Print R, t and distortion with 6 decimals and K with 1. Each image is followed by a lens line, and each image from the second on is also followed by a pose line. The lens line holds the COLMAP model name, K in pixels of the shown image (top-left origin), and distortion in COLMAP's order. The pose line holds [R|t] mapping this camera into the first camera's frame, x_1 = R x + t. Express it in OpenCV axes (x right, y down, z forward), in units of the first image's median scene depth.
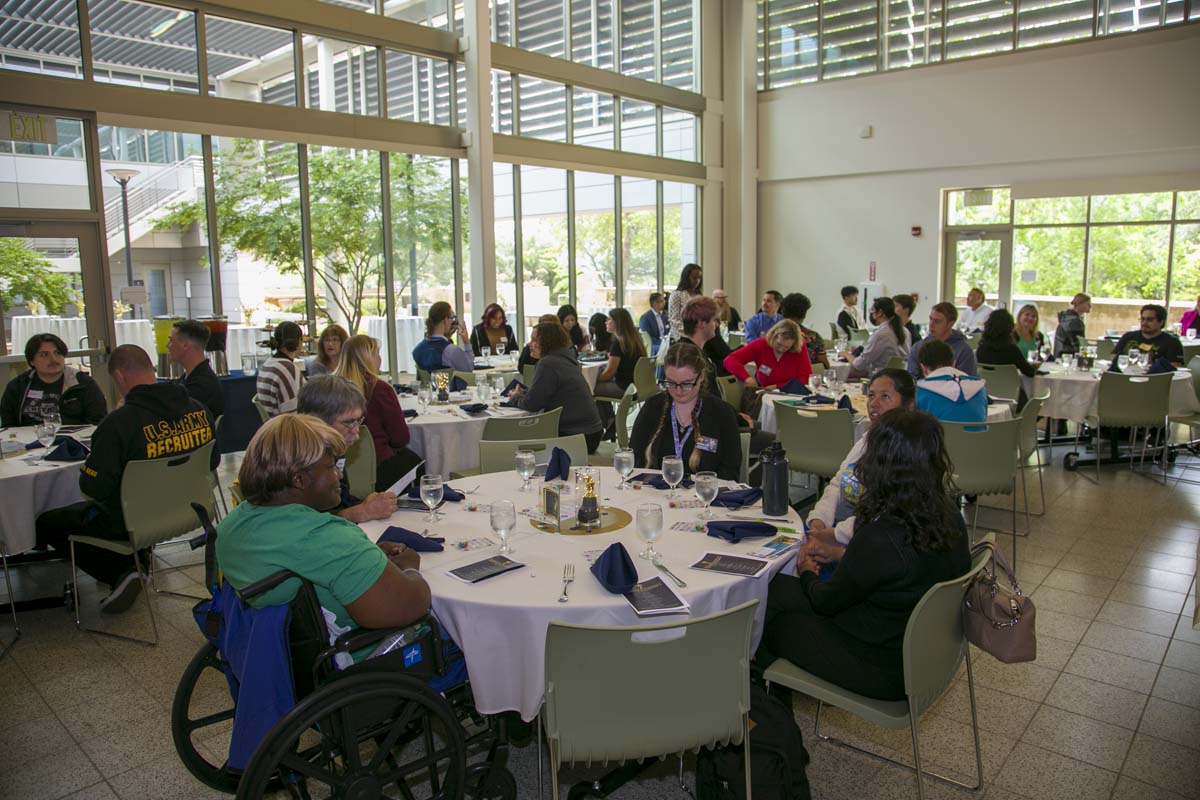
lens RADIAL K [[812.3, 0, 600.0], [0, 812.3, 400.0], [0, 0, 1]] dist [-0.088078, 0.005408]
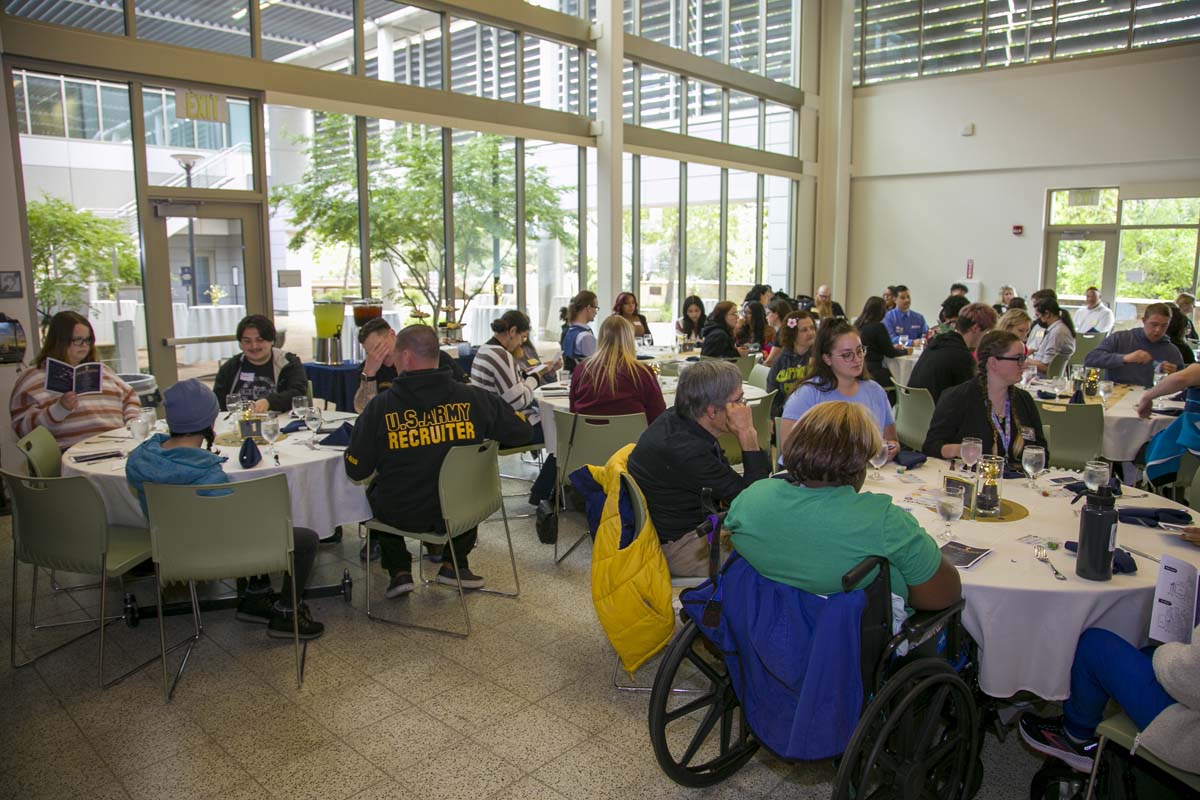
lens RADIAL K [[821.4, 0, 600.0], [0, 821.4, 400.0], [0, 0, 1]] dist [-0.124667, 0.063979]
pose [[0.999849, 0.015579, -0.007719, -0.116211], [-0.015534, 0.999862, 0.005871, 0.003669], [0.007809, -0.005750, 0.999953, -0.000279]]
